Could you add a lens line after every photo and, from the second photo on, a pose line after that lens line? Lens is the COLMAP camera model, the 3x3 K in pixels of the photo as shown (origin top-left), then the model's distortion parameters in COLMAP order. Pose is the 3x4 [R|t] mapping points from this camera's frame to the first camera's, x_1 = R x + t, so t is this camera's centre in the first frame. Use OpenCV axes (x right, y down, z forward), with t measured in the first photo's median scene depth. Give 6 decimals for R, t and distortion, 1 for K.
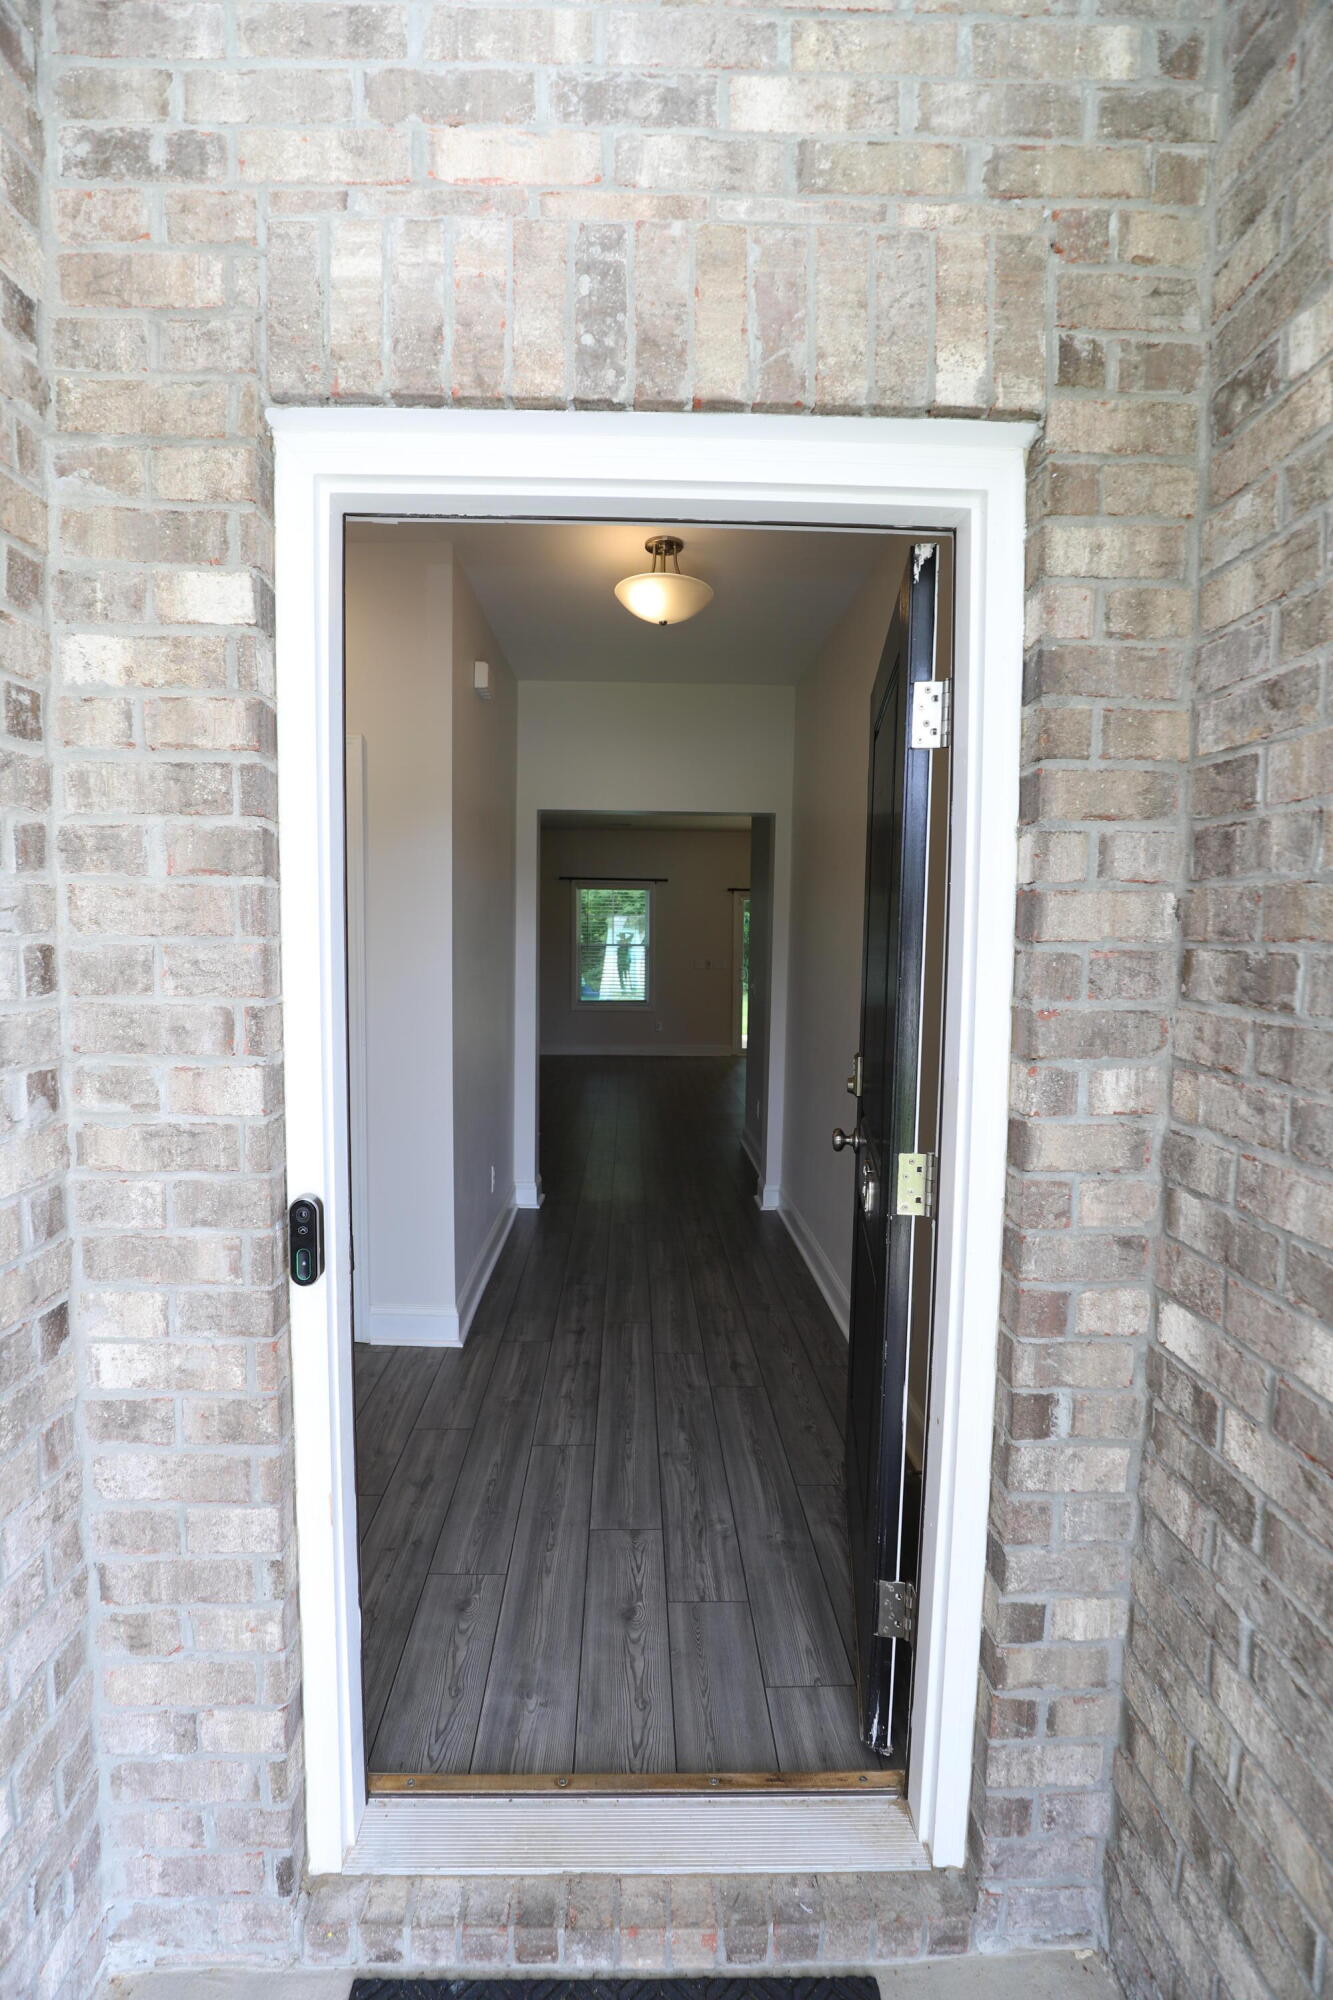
lens RADIAL K [[922.0, 0, 663.1], [0, 922.0, 1005.5], [0, 0, 1]] dist [-0.034309, 0.004790]
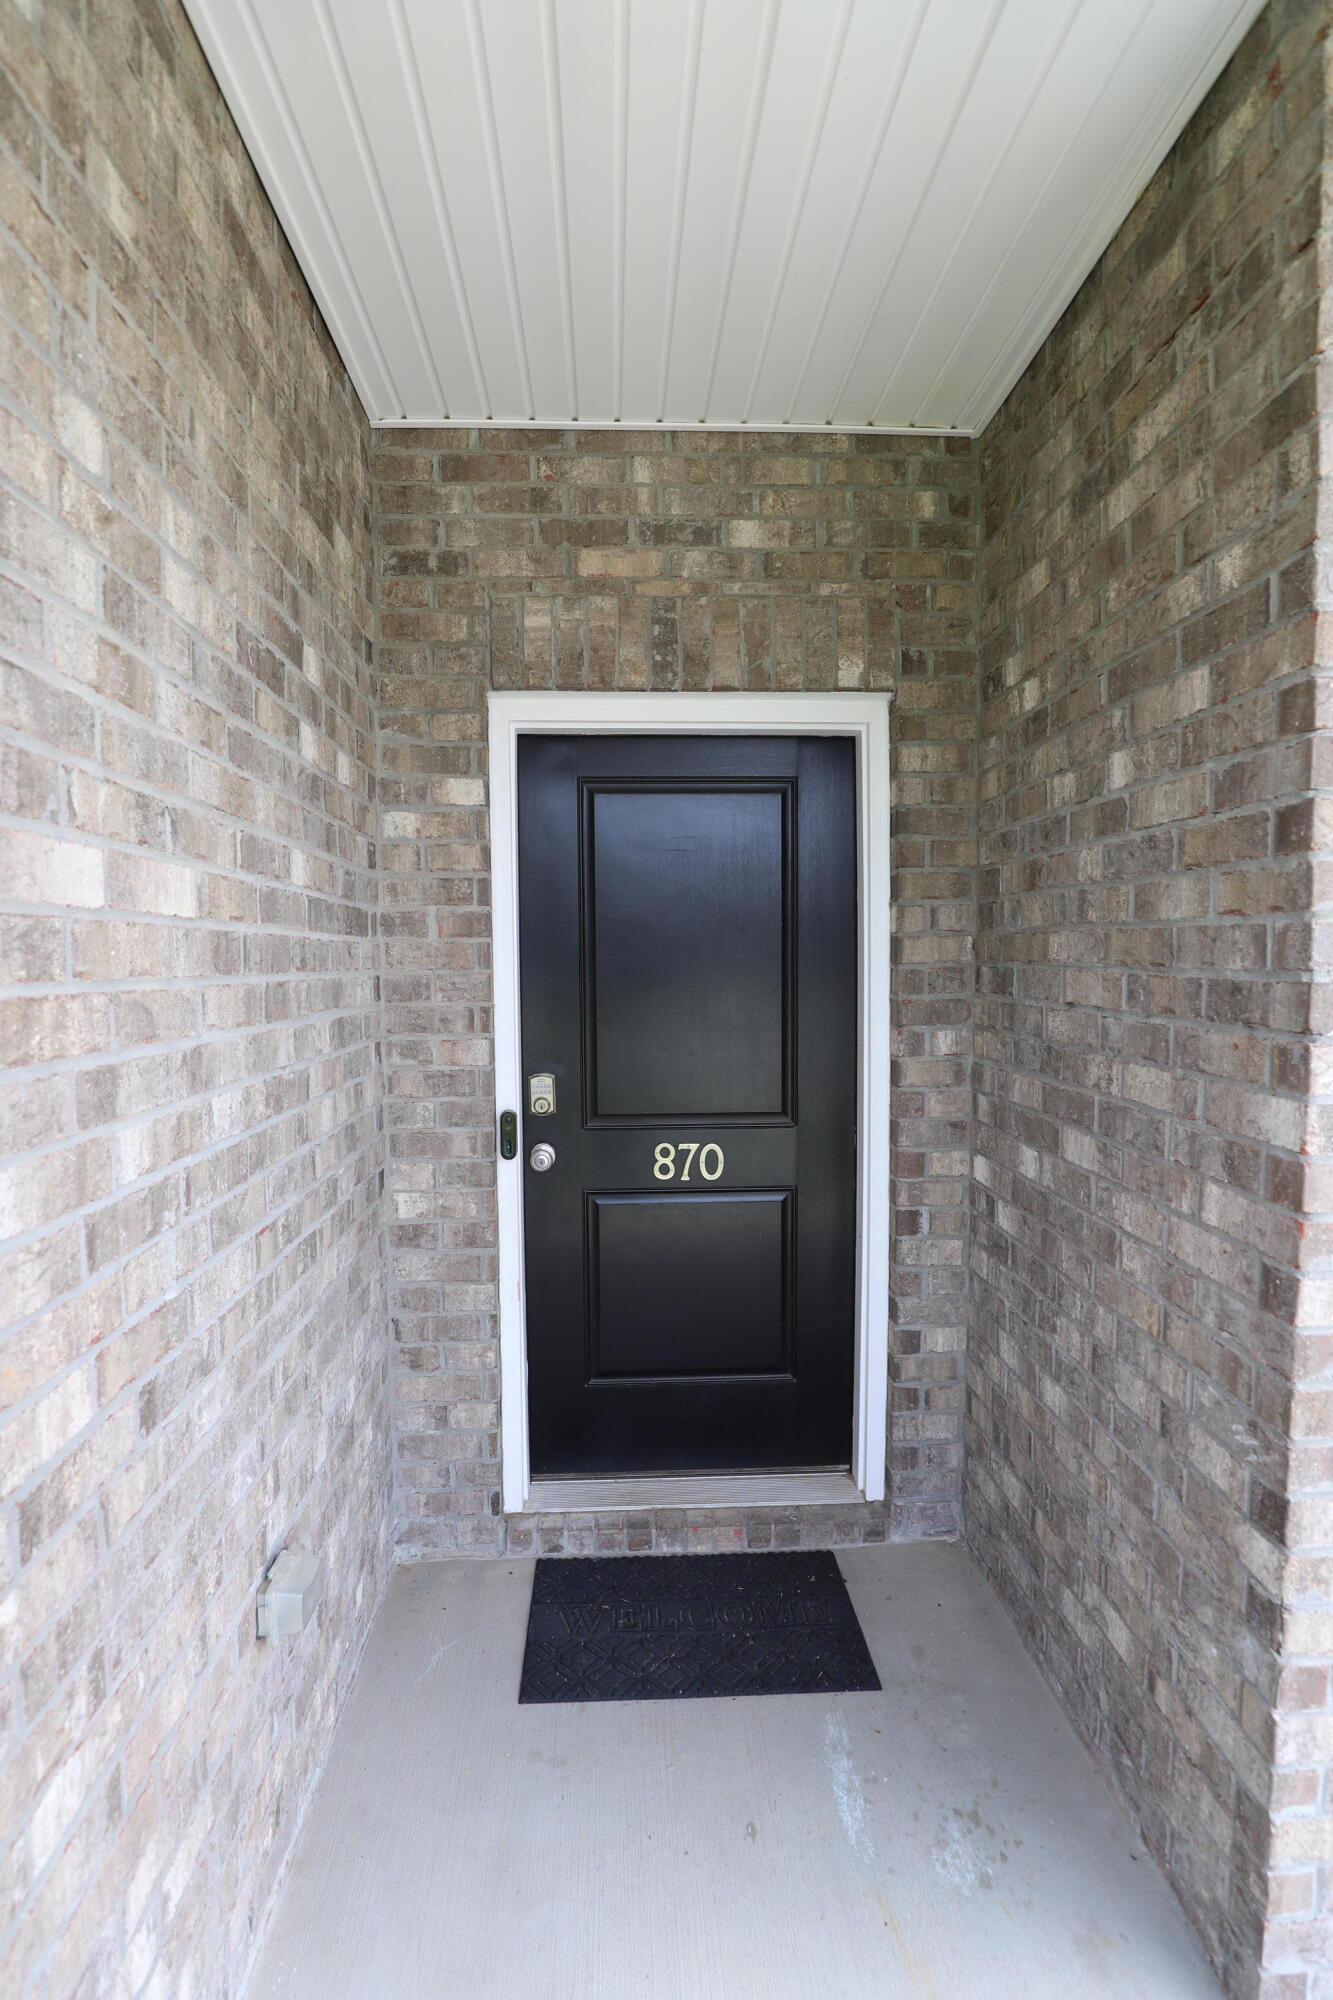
lens RADIAL K [[922.0, 0, 661.4], [0, 922.0, 1004.4], [0, 0, 1]] dist [-0.034309, 0.004790]
pose [[0.999611, -0.020381, 0.019054, -0.122638], [0.020877, 0.999438, -0.026217, 0.054395], [-0.018509, 0.026605, 0.999475, -0.895379]]
